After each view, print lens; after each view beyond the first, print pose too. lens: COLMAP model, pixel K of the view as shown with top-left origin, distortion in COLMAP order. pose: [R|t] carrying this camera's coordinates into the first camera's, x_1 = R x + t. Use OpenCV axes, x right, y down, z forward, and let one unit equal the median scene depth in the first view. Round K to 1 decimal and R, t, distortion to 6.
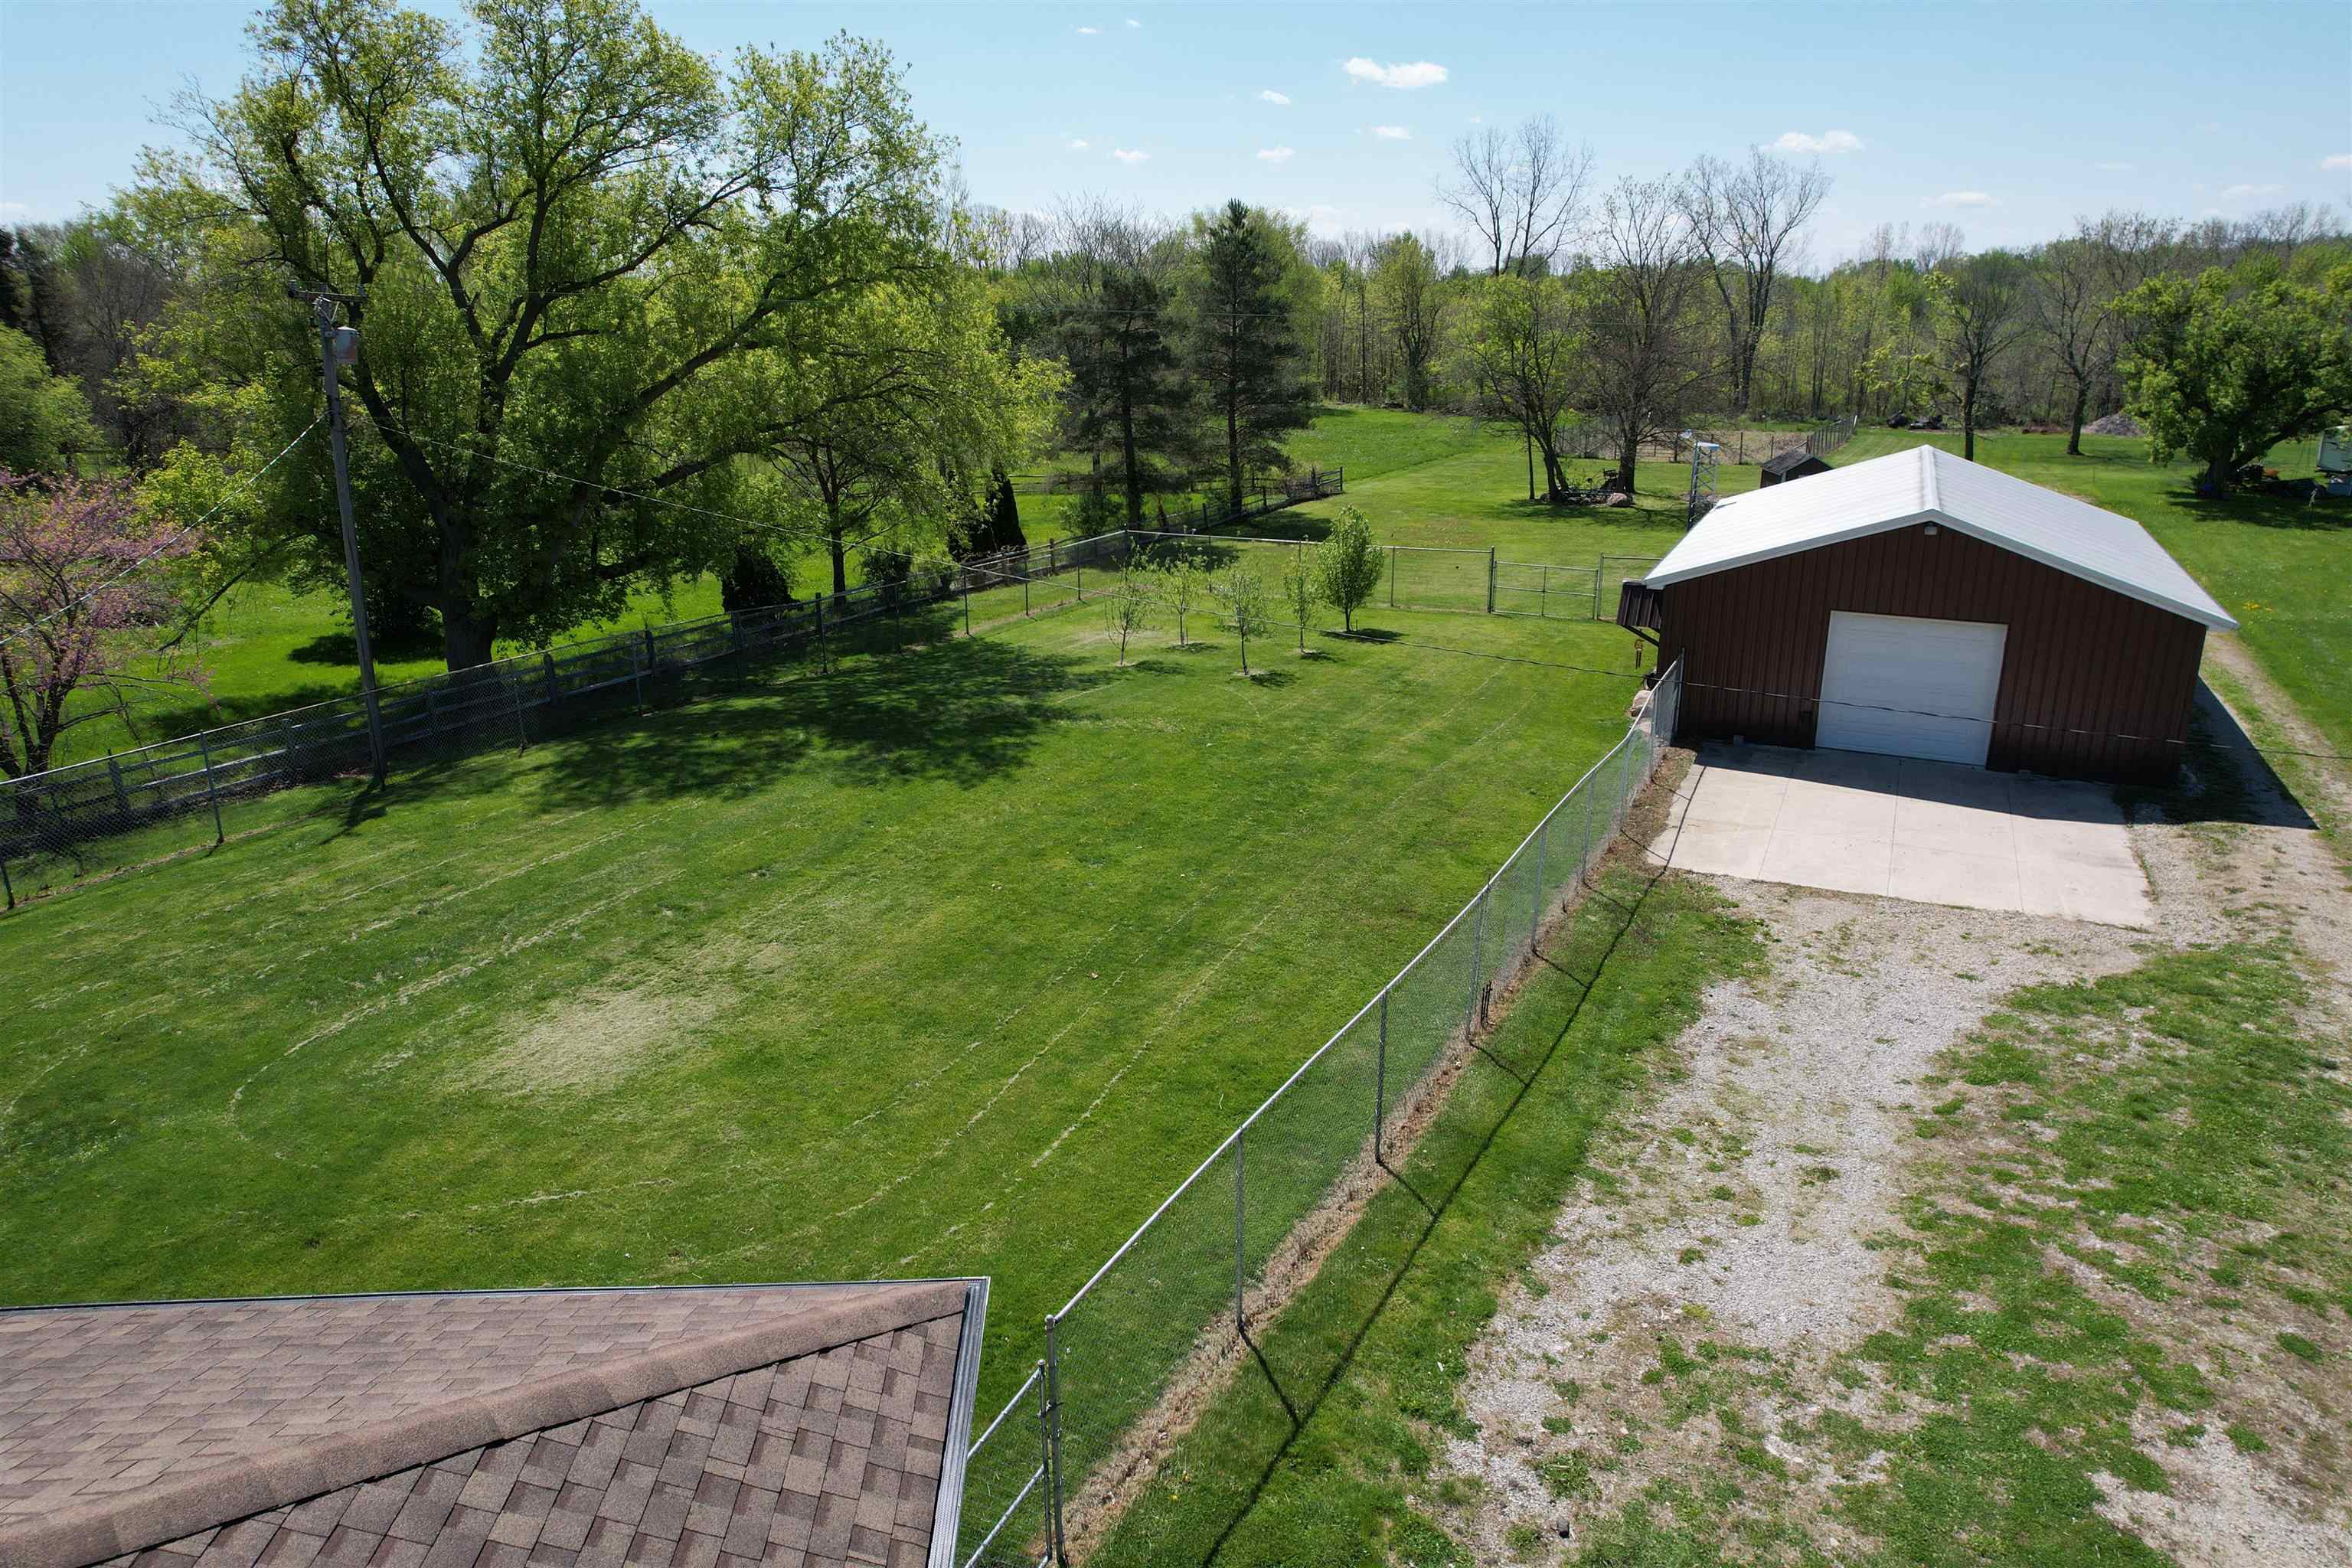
lens RADIAL K [[1492.7, 0, 1186.6], [0, 1492.7, 790.6], [0, 0, 1]] dist [-0.058716, 0.038464]
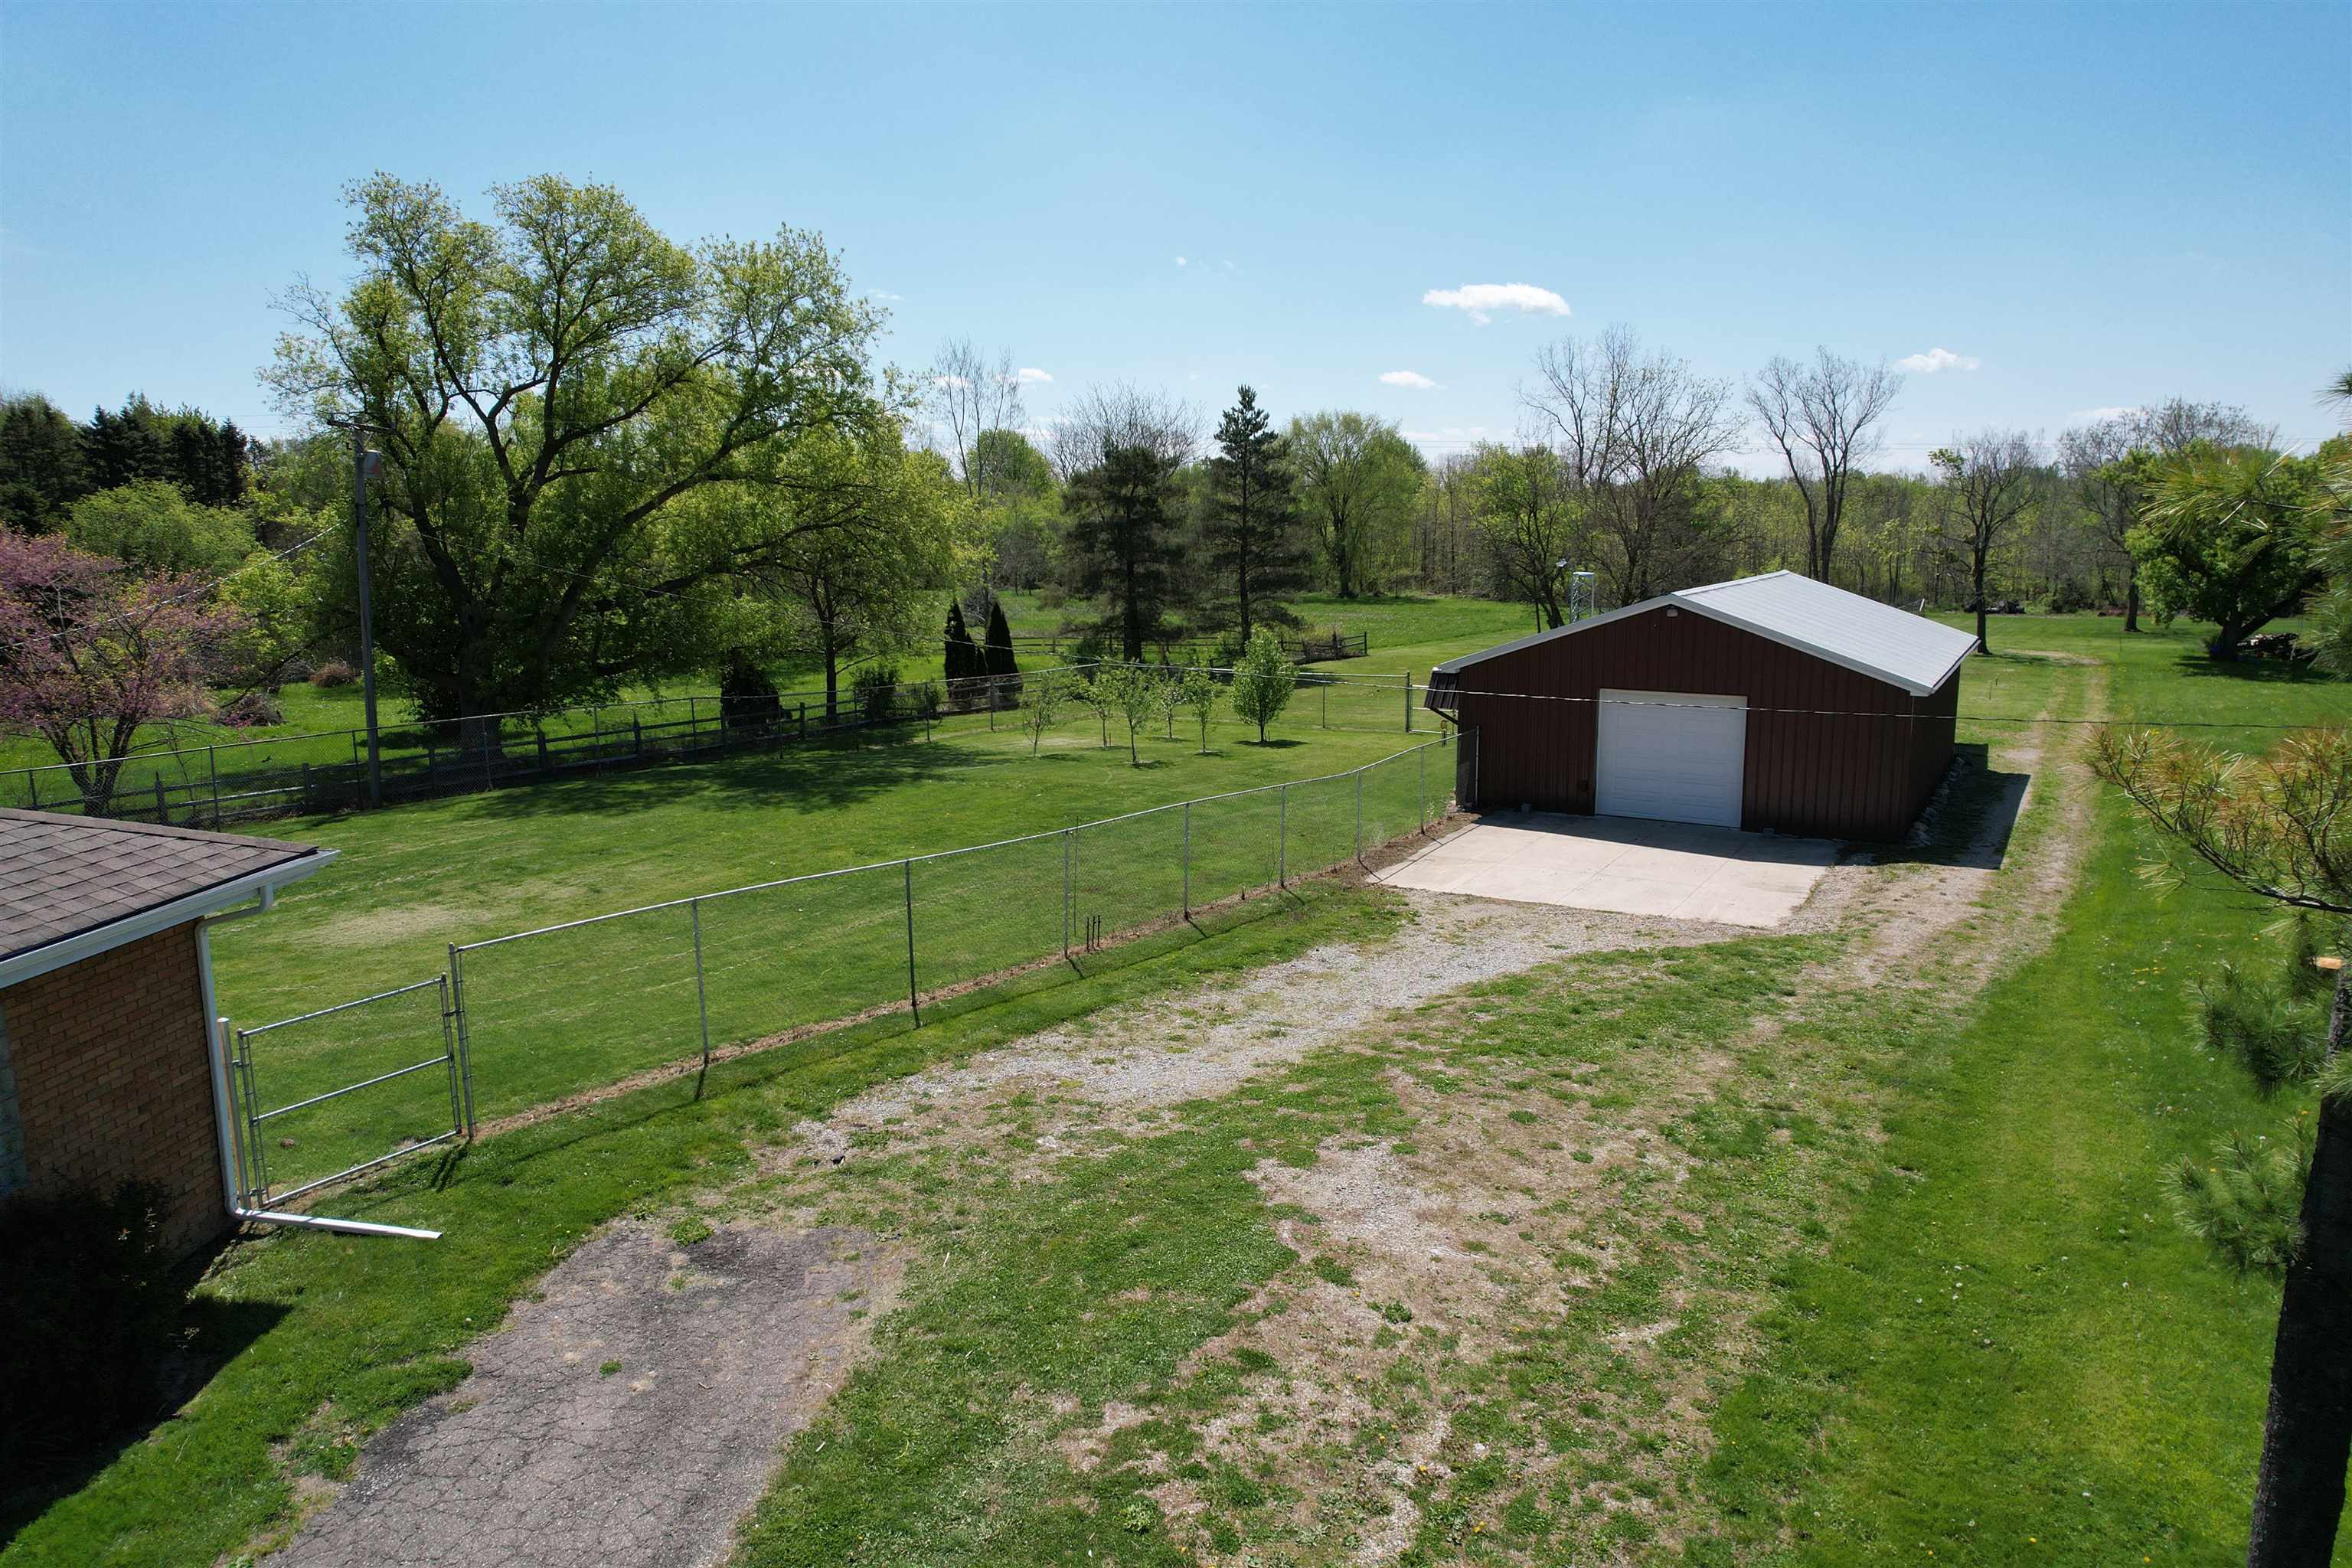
lens RADIAL K [[1492.7, 0, 1185.0], [0, 1492.7, 790.3], [0, 0, 1]] dist [-0.058716, 0.038464]
pose [[0.994037, 0.017222, -0.107679, 0.226247], [-0.031860, 0.990232, -0.135738, 0.106703], [0.104290, 0.138359, 0.984876, -0.117308]]
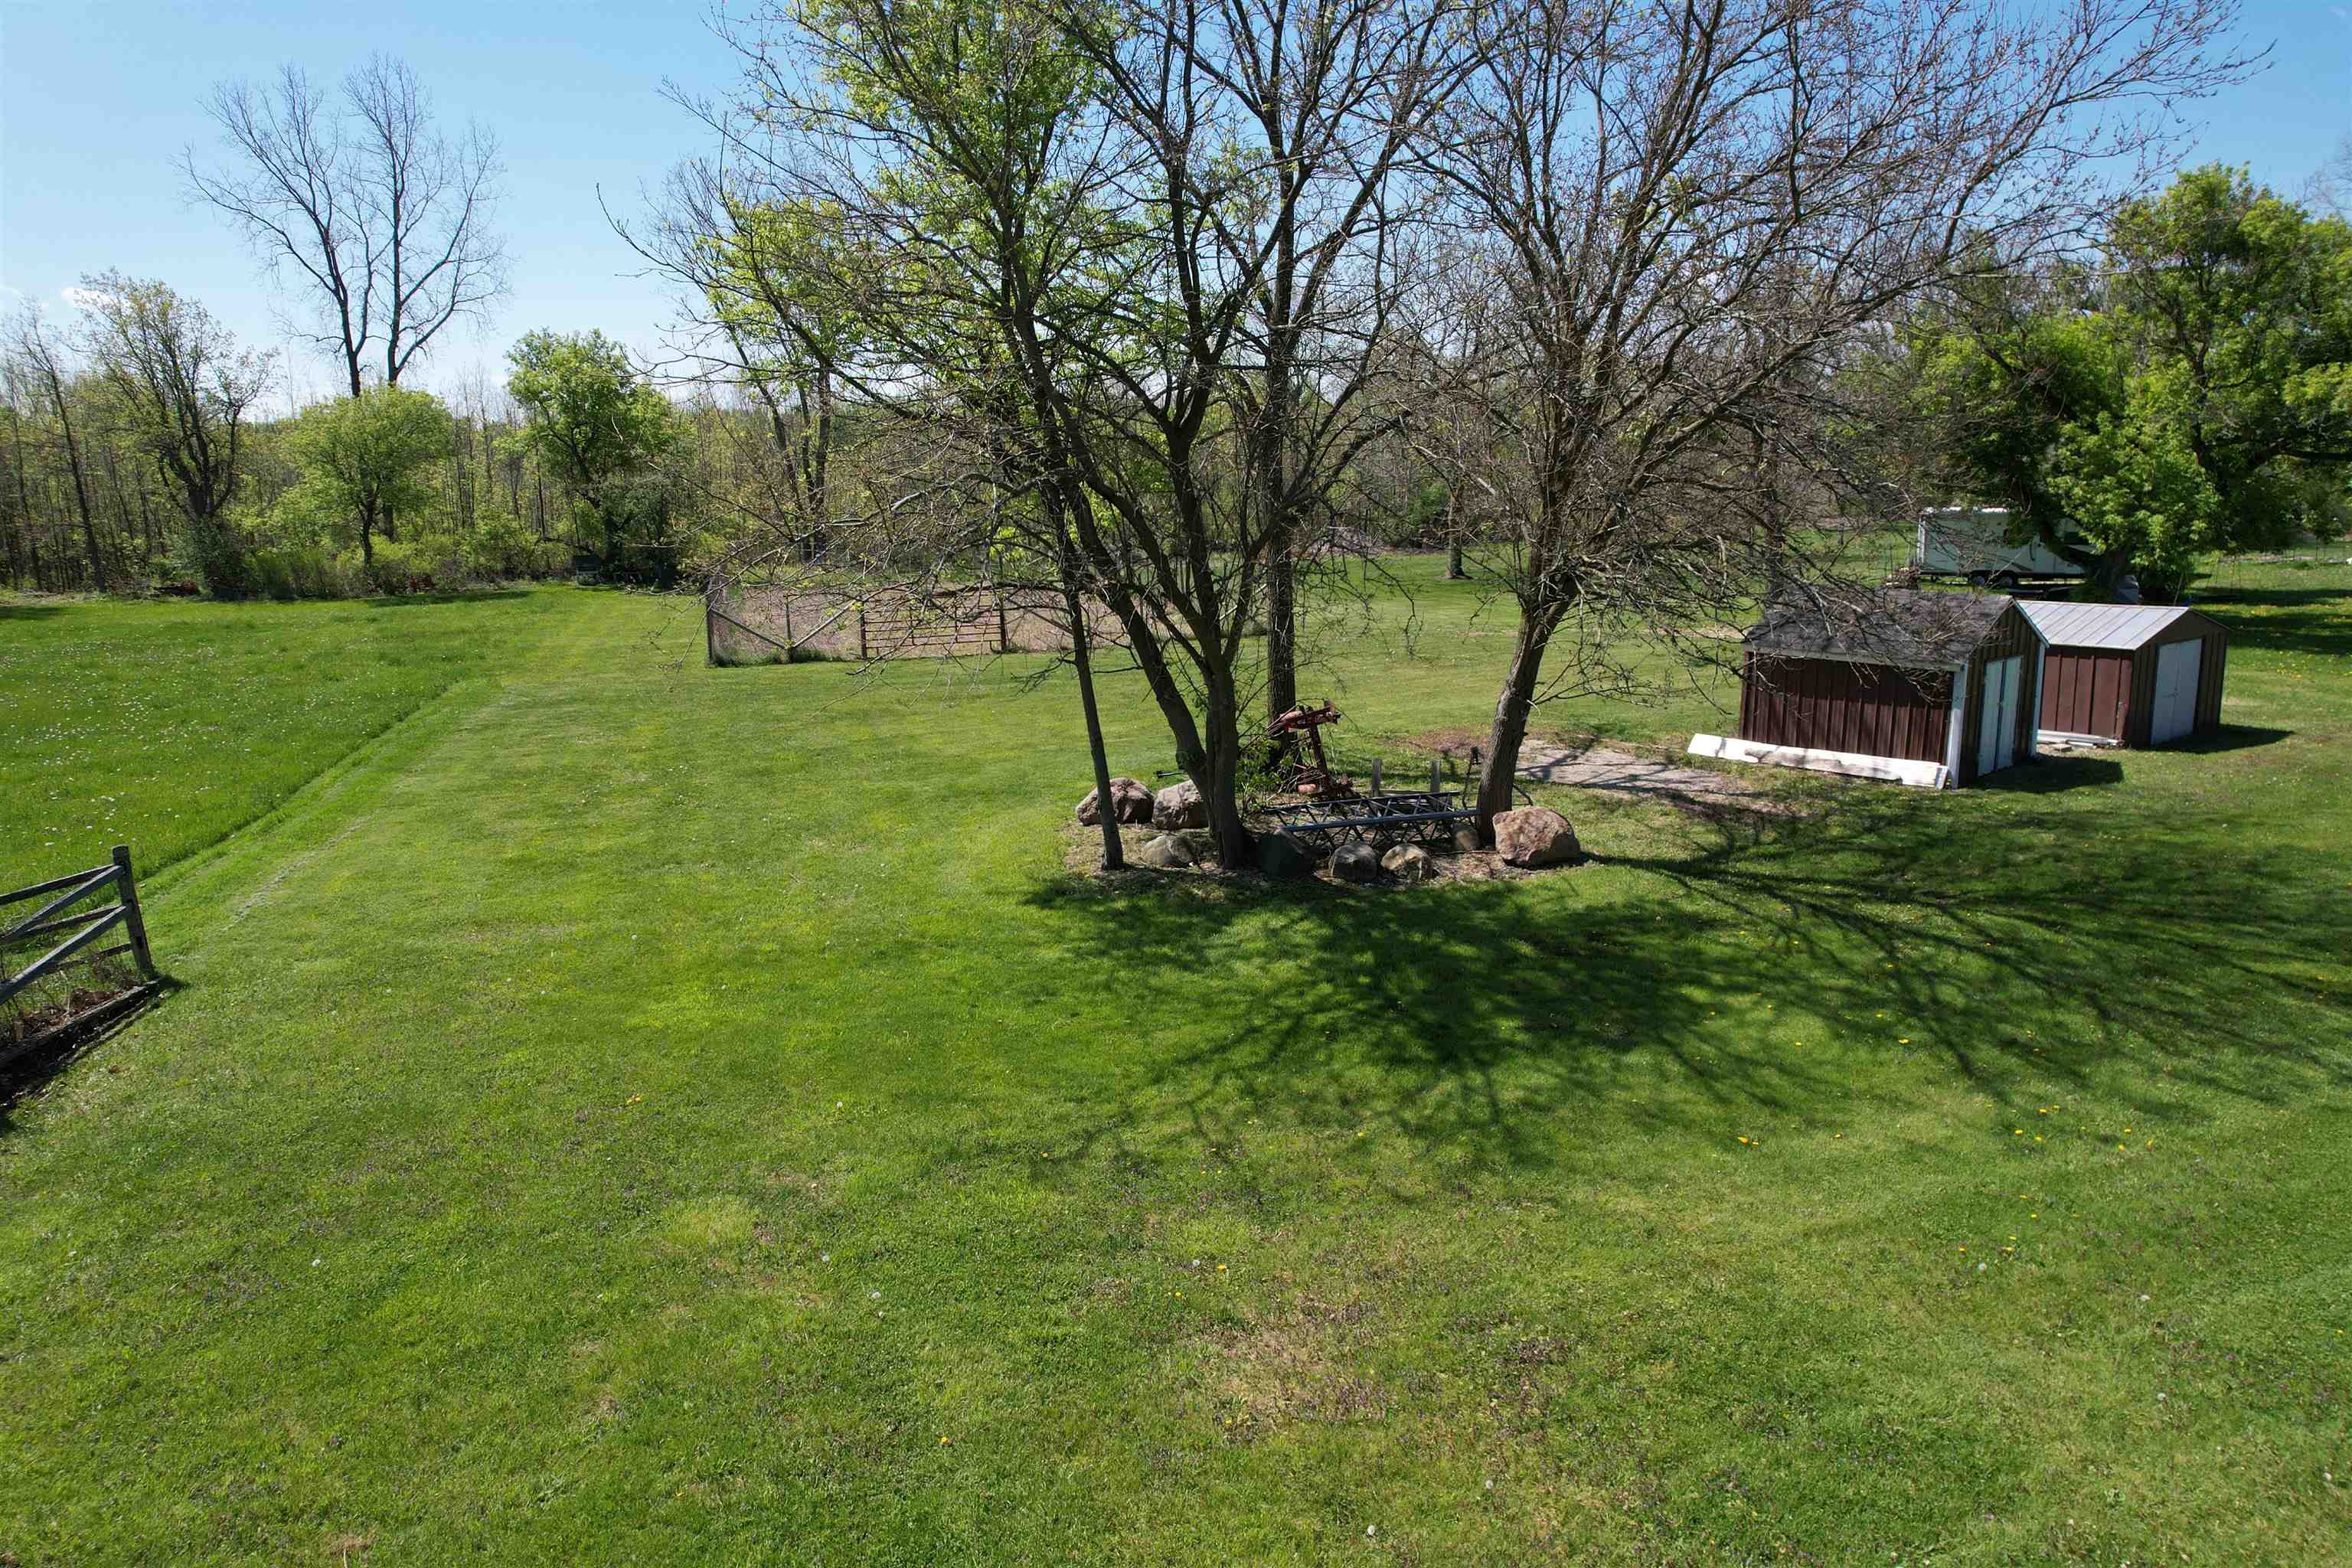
lens RADIAL K [[1492.7, 0, 1188.5], [0, 1492.7, 785.1], [0, 0, 1]] dist [-0.058716, 0.038464]
pose [[0.723102, -0.146249, 0.675081, 0.198880], [0.226067, 0.973611, -0.031225, -0.467027], [-0.652700, 0.175192, 0.737082, 1.926950]]
